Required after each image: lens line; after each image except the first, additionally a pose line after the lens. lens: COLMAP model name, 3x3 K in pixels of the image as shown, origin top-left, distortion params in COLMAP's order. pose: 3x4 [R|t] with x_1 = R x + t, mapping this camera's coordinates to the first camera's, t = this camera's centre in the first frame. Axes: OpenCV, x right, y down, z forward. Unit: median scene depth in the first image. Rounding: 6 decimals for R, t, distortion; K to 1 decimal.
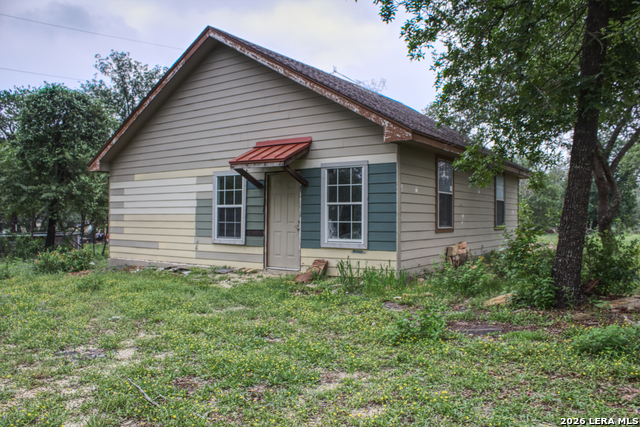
lens RADIAL K [[502.8, 0, 320.5], [0, 502.8, 214.1], [0, 0, 1]] dist [-0.058079, 0.001477]
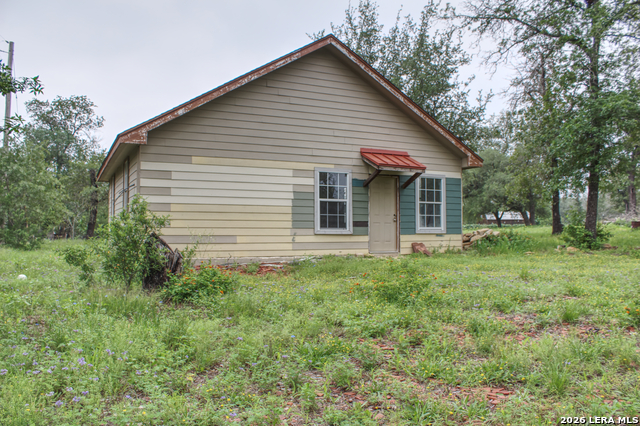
lens RADIAL K [[502.8, 0, 317.7], [0, 502.8, 215.2], [0, 0, 1]] dist [-0.058079, 0.001477]
pose [[0.506644, 0.022732, 0.861856, -1.199678], [-0.008051, 0.999733, -0.021636, 0.043231], [-0.862118, 0.004023, 0.506692, 0.483784]]
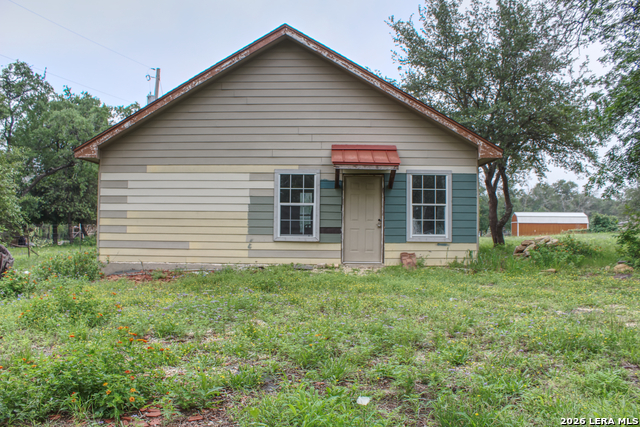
lens RADIAL K [[502.8, 0, 319.7], [0, 502.8, 214.5], [0, 0, 1]] dist [-0.058079, 0.001477]
pose [[0.839747, 0.014611, 0.542781, -0.721702], [-0.010702, 0.999889, -0.010360, 0.015365], [-0.542873, 0.002891, 0.839810, 0.122741]]
